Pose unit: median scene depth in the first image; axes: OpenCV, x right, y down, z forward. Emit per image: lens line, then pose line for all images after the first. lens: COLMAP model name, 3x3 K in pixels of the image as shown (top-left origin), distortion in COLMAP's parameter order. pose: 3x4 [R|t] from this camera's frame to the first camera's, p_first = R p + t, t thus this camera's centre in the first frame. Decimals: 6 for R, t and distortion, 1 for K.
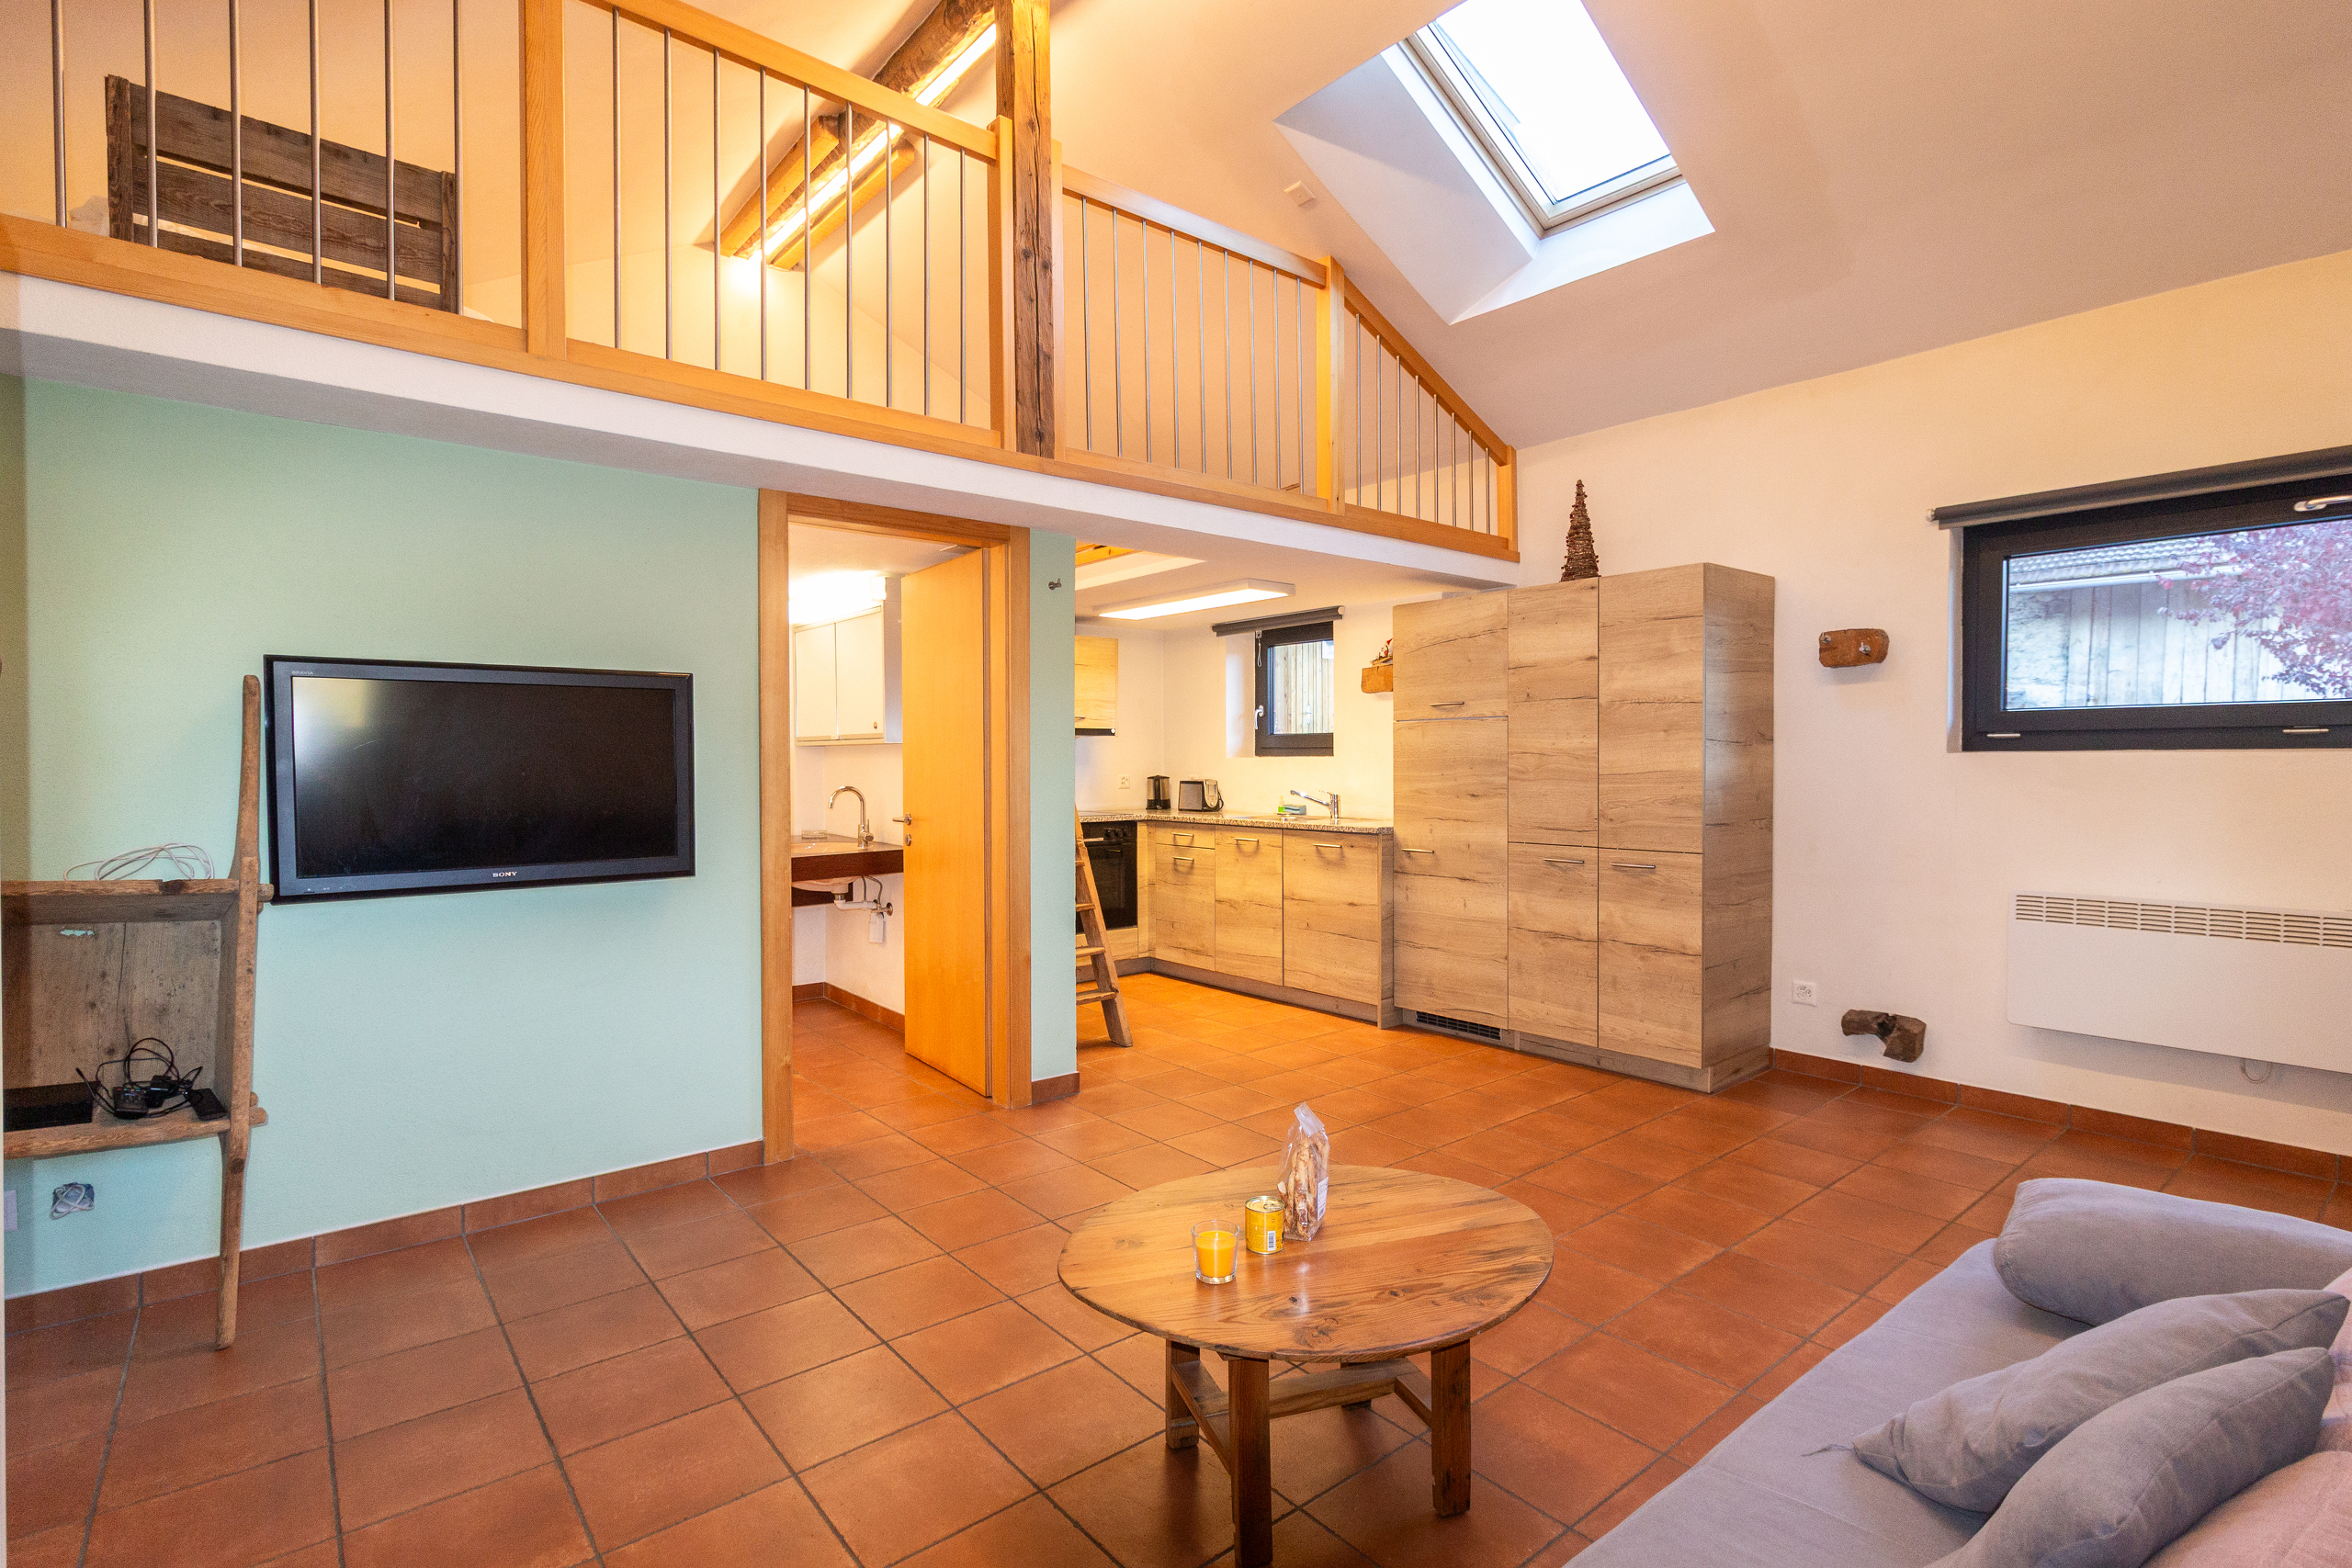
lens RADIAL K [[1133.9, 0, 1198.7], [0, 1133.9, 774.3], [0, 0, 1]] dist [0.002627, 0.004159]
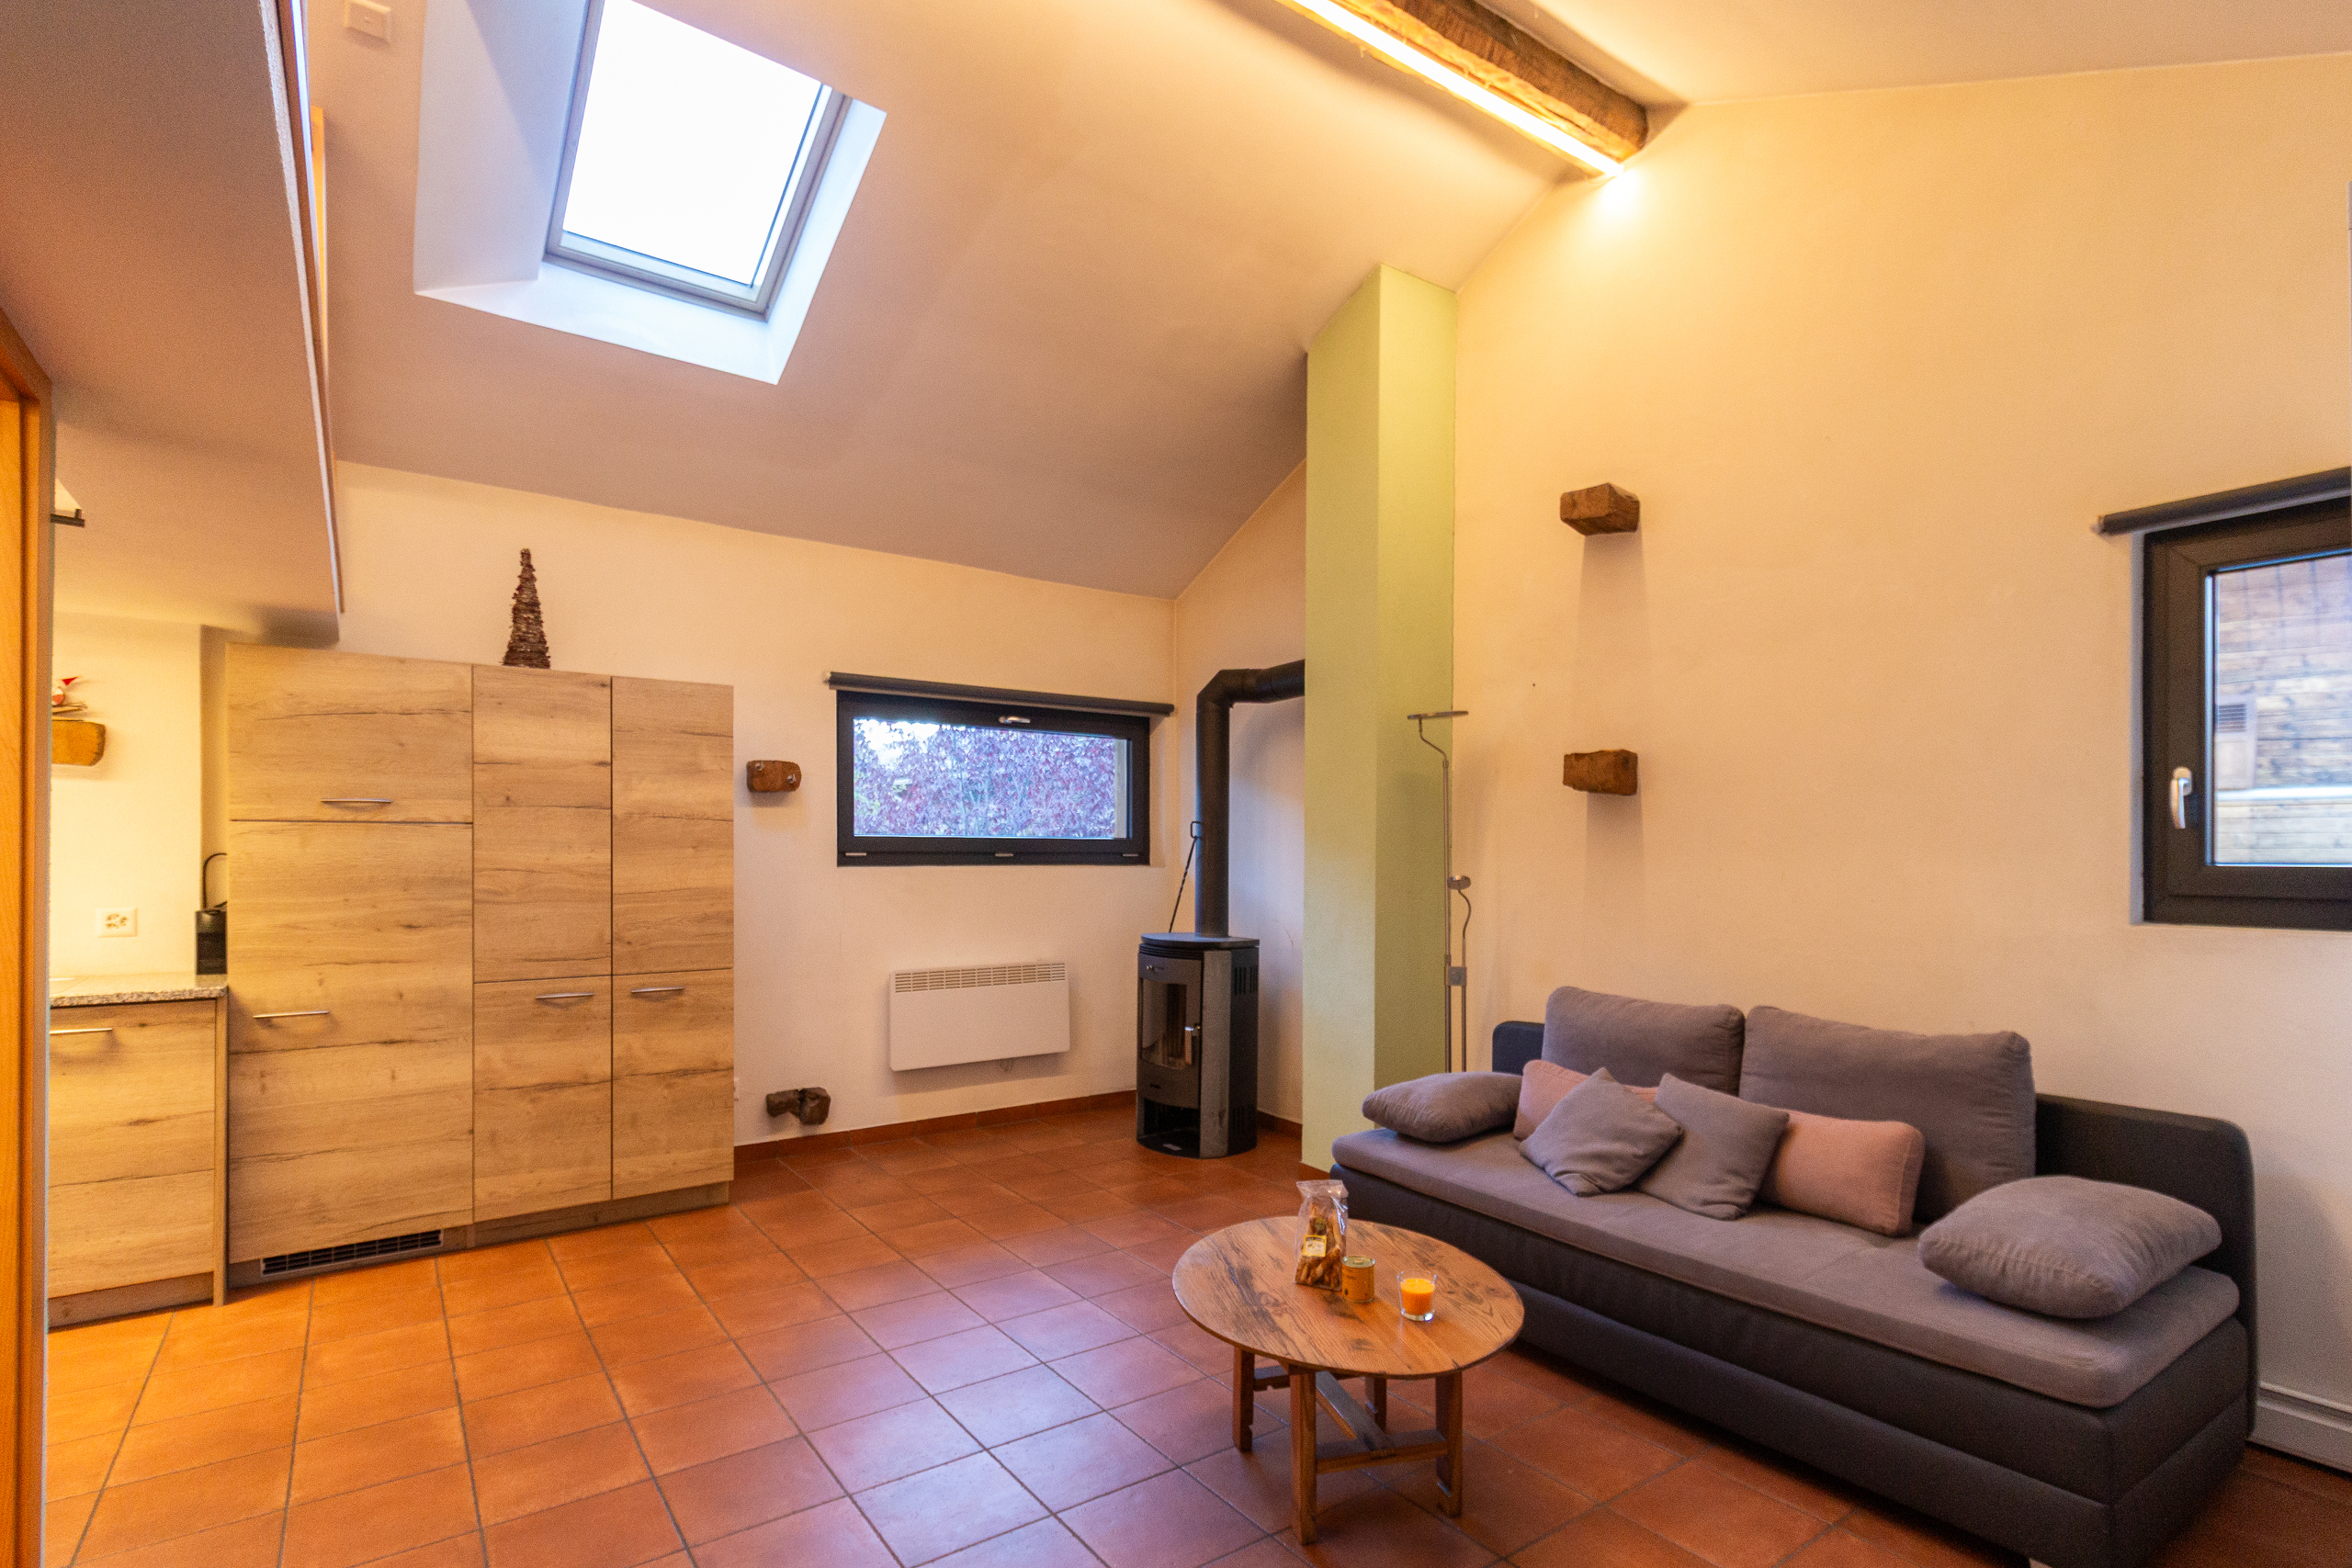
lens RADIAL K [[1133.9, 0, 1177.6], [0, 1133.9, 847.2], [0, 0, 1]] dist [0.002627, 0.004159]
pose [[0.081246, 0.012335, 0.996618, -0.502769], [0.013515, 0.999818, -0.013477, -0.018183], [-0.996602, 0.014564, 0.081065, 0.476485]]
